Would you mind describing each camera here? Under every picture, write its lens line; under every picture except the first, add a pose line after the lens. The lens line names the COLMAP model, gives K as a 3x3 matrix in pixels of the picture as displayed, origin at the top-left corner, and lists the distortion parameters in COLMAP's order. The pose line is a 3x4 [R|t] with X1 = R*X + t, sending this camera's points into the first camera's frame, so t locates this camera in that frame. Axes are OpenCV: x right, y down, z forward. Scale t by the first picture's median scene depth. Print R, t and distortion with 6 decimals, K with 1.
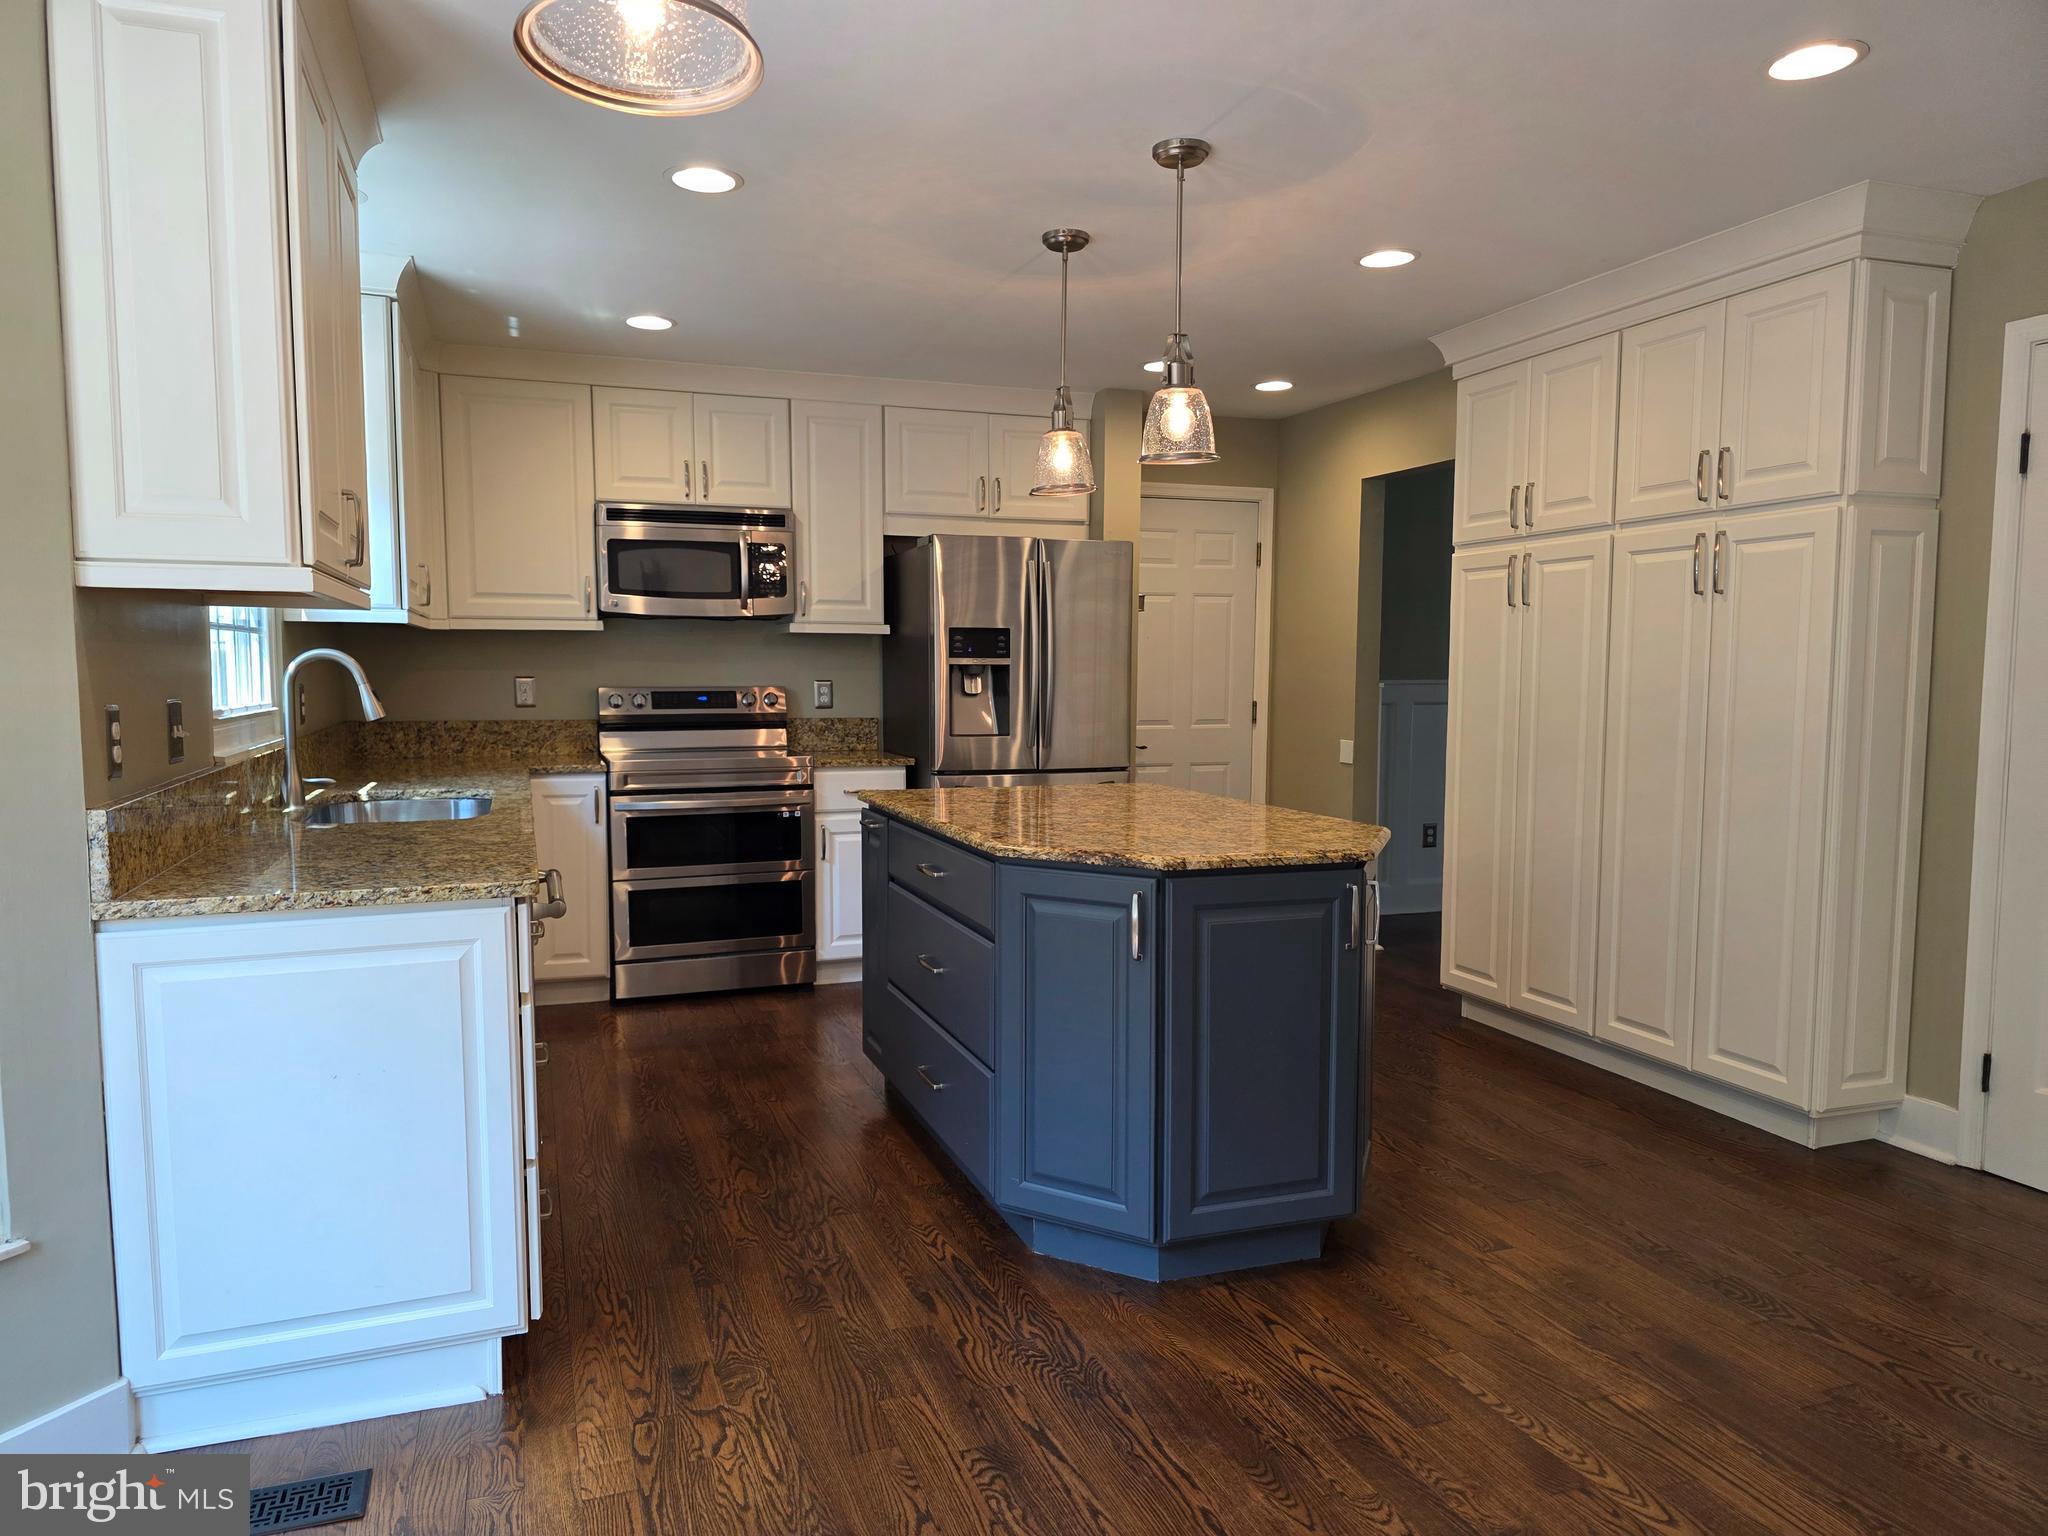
lens RADIAL K [[1370.6, 0, 1008.1], [0, 1370.6, 786.6], [0, 0, 1]] dist [0.076485, -0.073174]
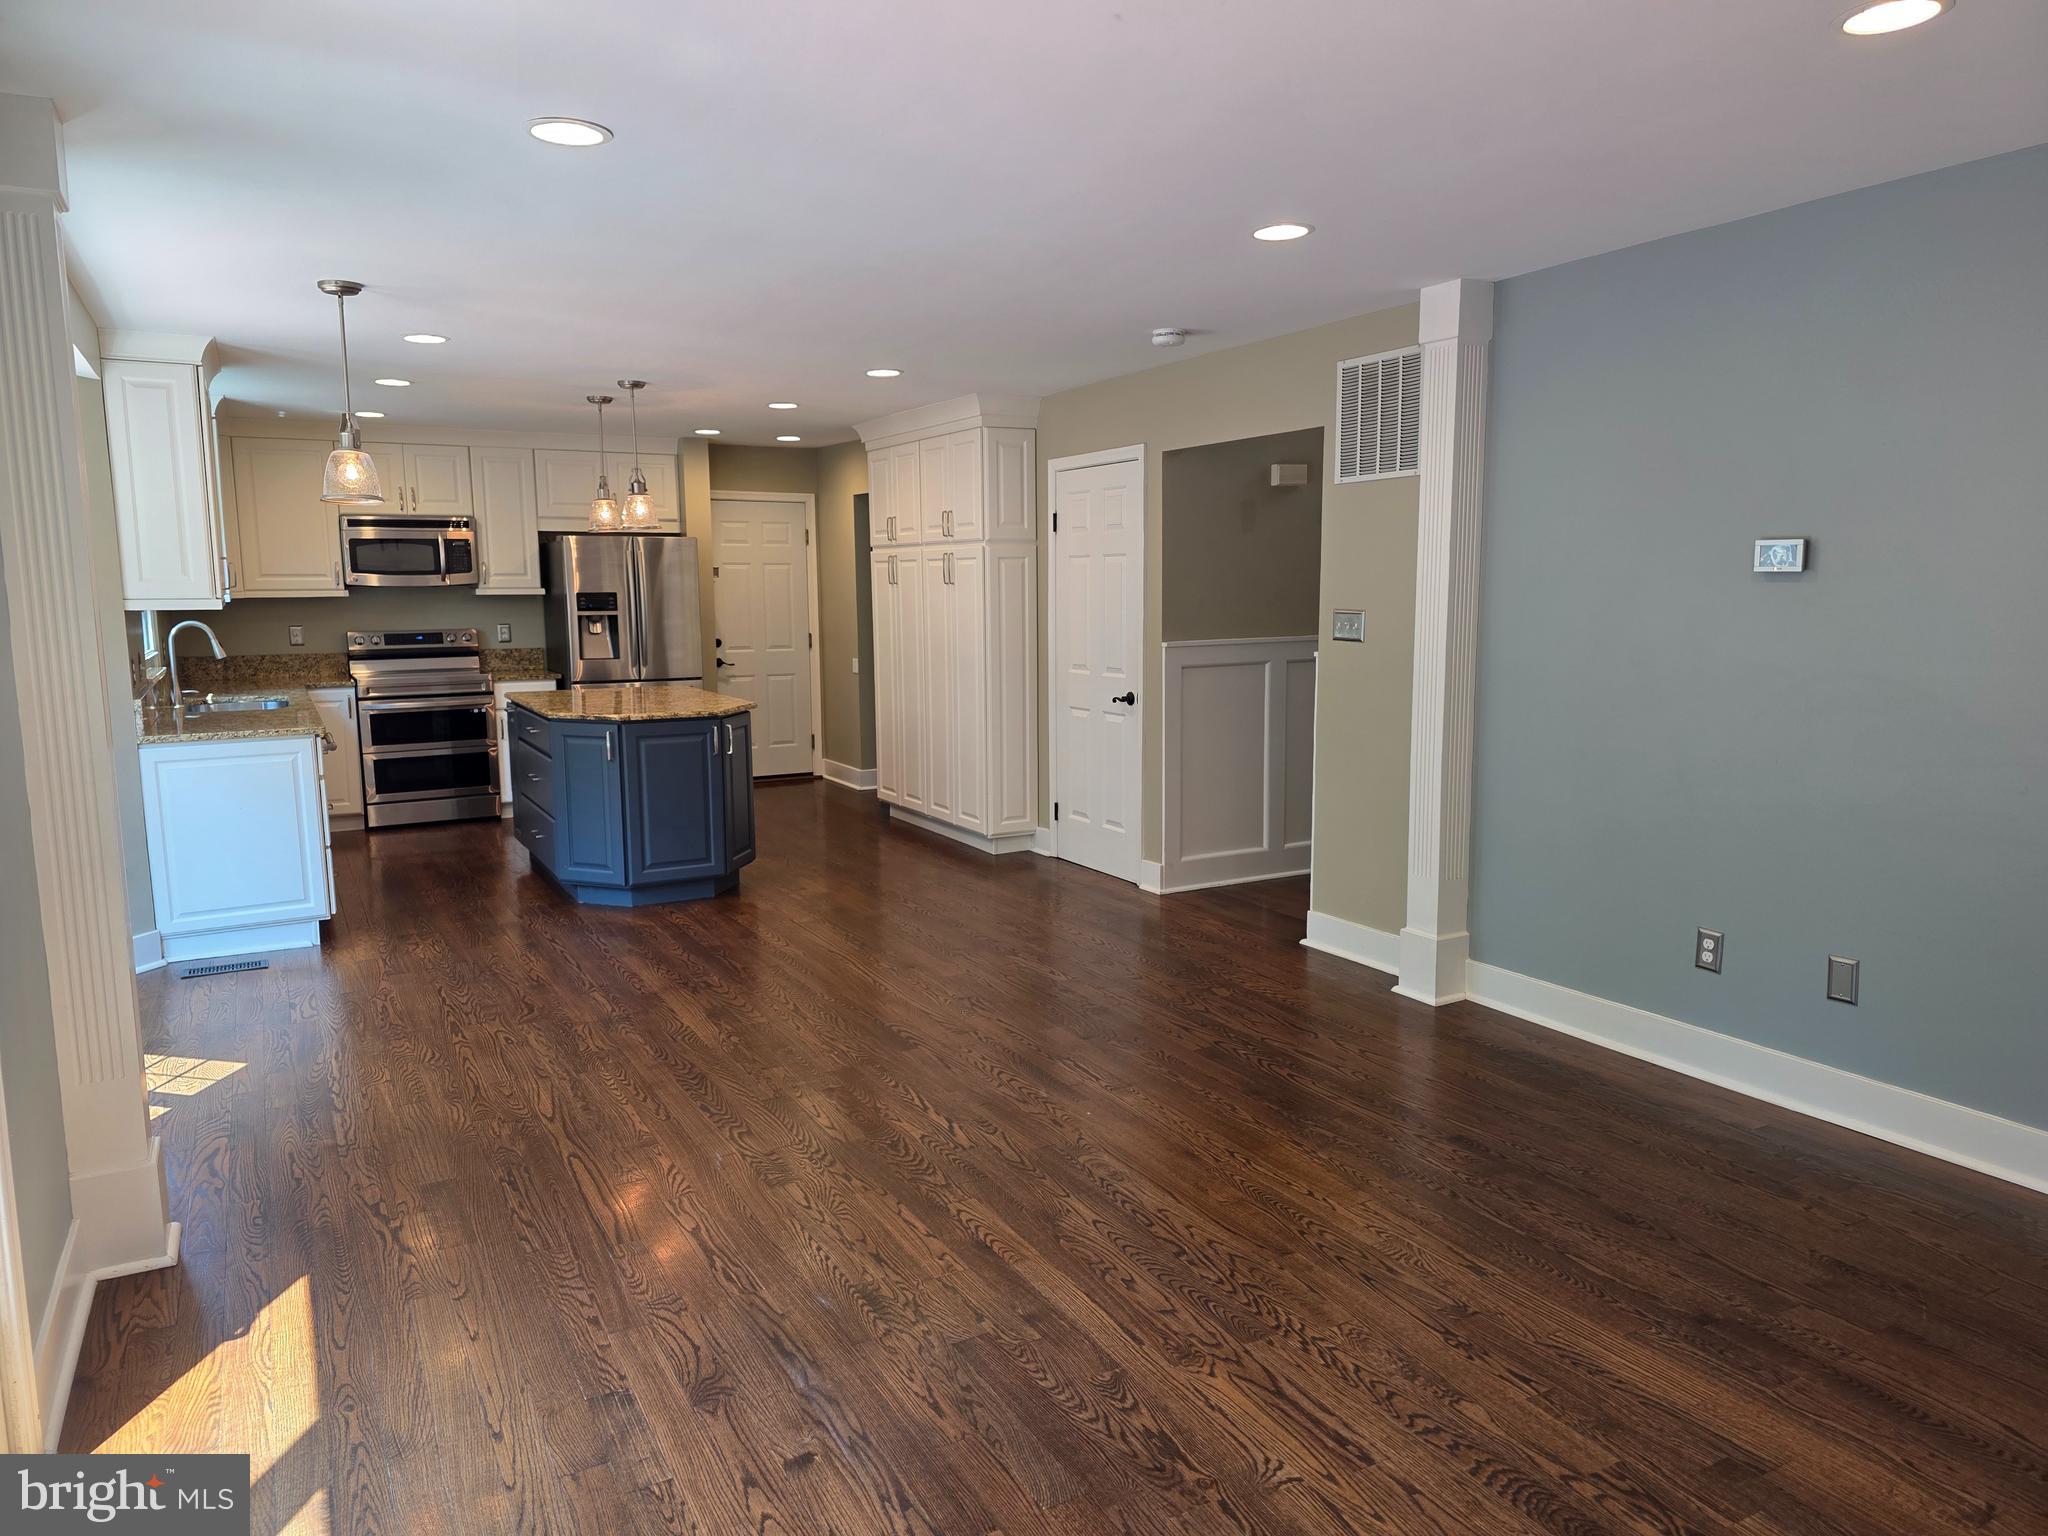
lens RADIAL K [[1370.6, 0, 1016.6], [0, 1370.6, 769.2], [0, 0, 1]] dist [0.076485, -0.073174]
pose [[0.987388, -0.031210, 0.155214, 0.218618], [0.023431, 0.998388, 0.051701, 0.020666], [-0.156577, -0.047412, 0.986527, -0.734355]]
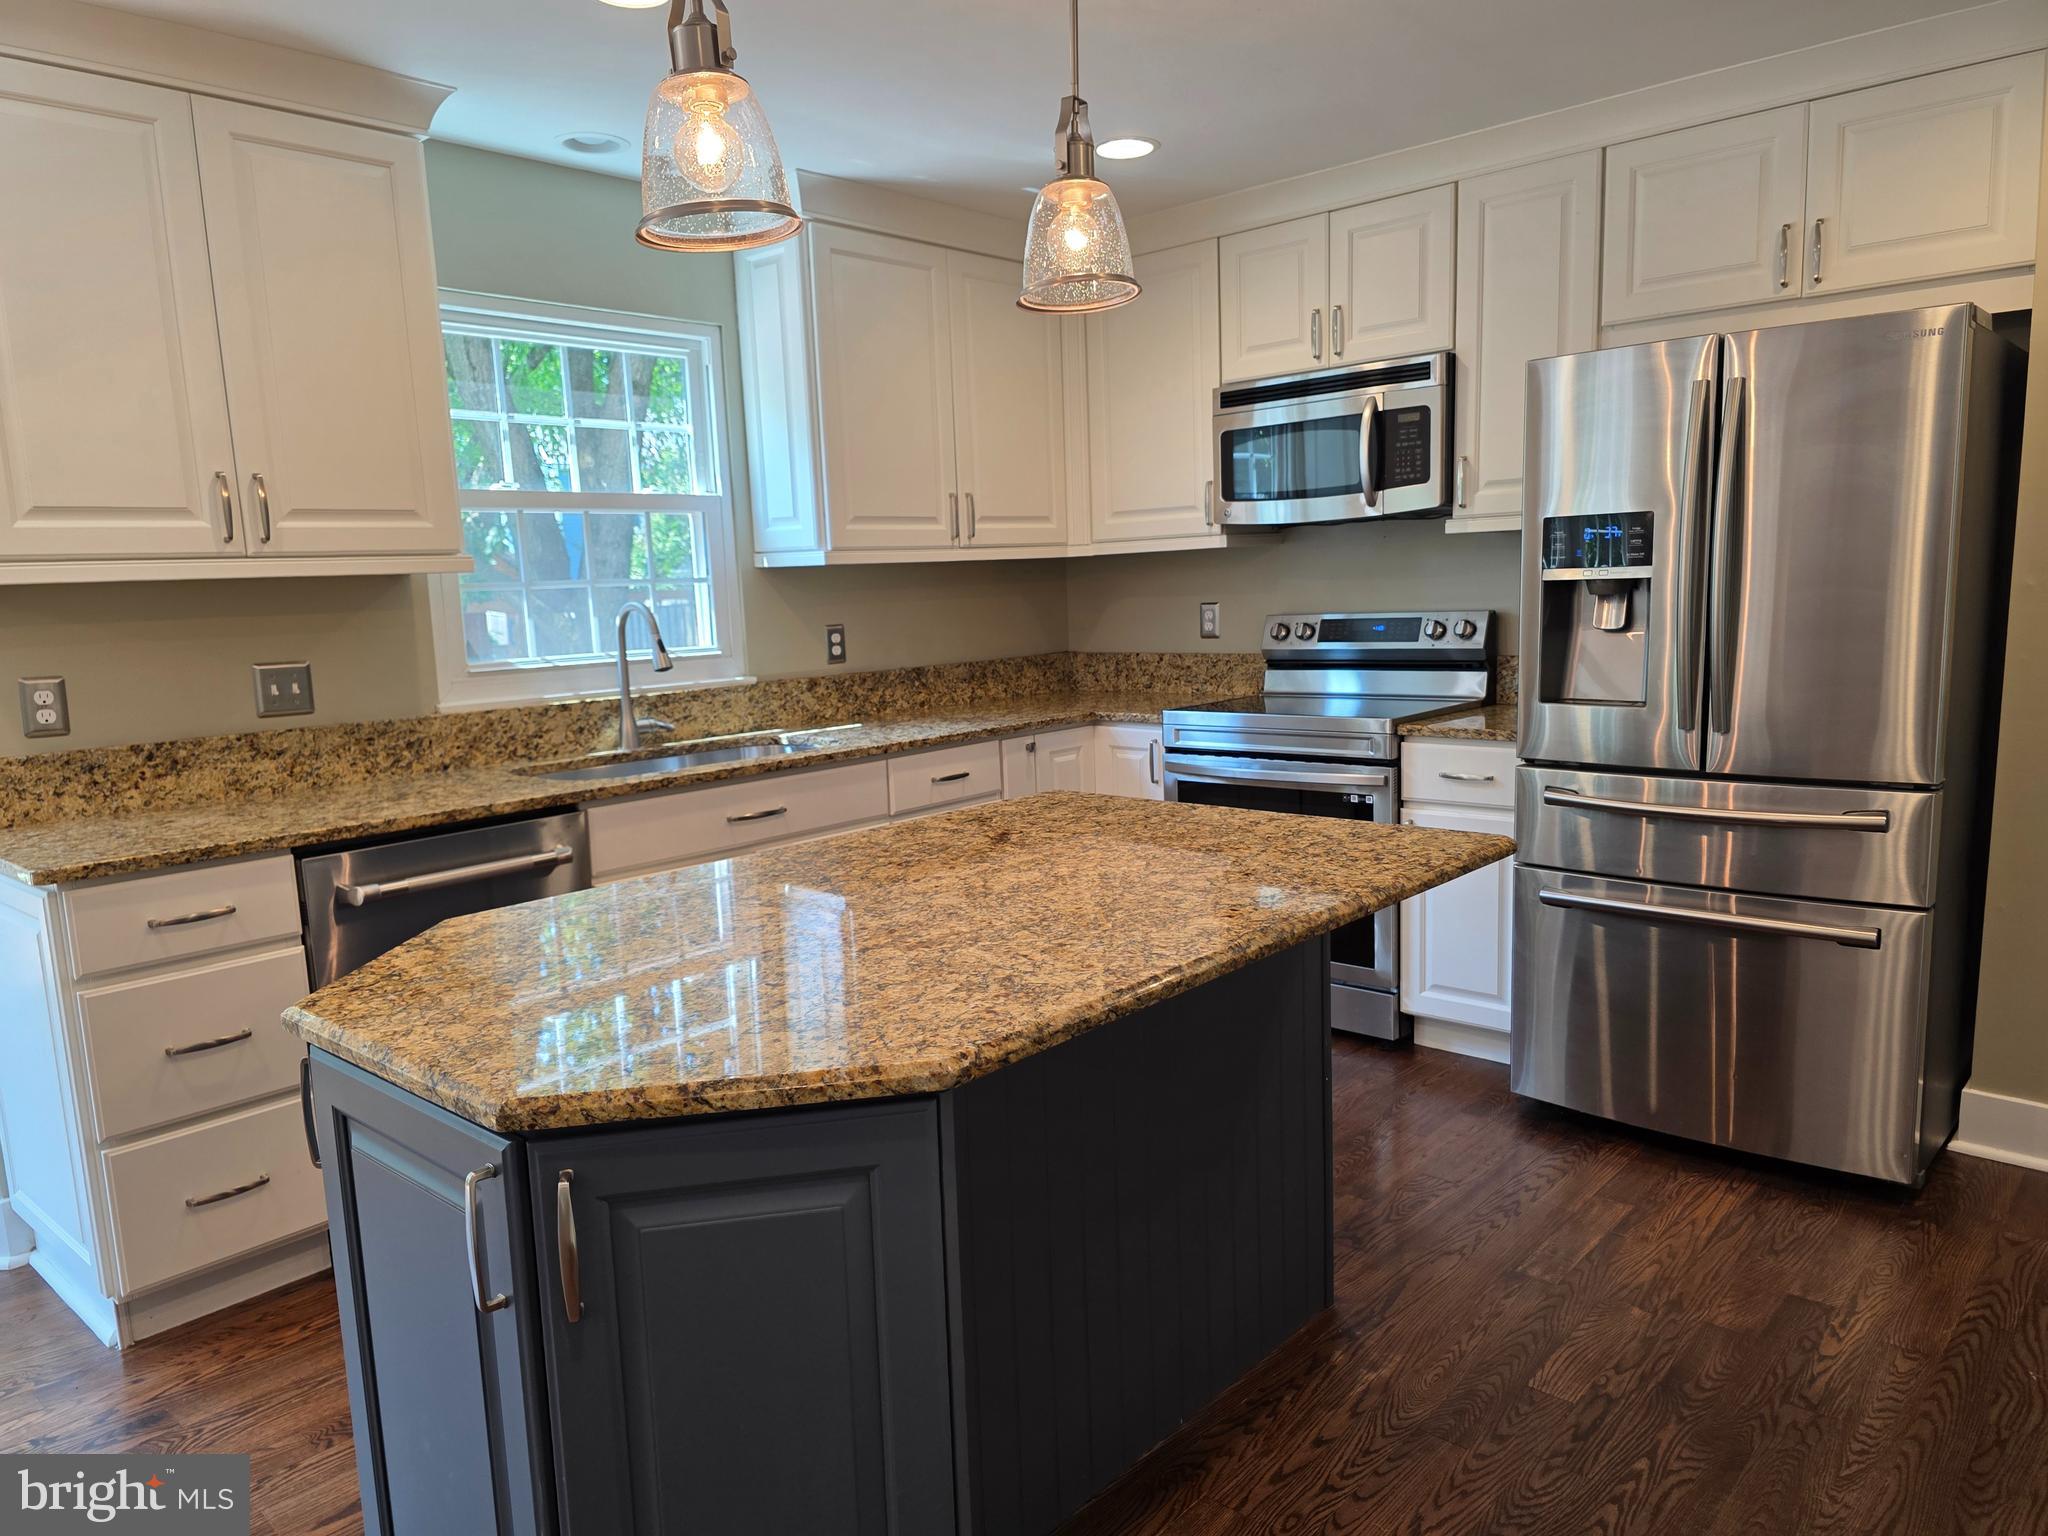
lens RADIAL K [[1370.6, 0, 1018.5], [0, 1370.6, 790.3], [0, 0, 1]] dist [0.076485, -0.073174]
pose [[0.471576, 0.116826, -0.874052, 0.398448], [-0.038917, 0.992977, 0.111725, -0.060068], [0.880966, -0.018671, 0.472811, 0.535550]]
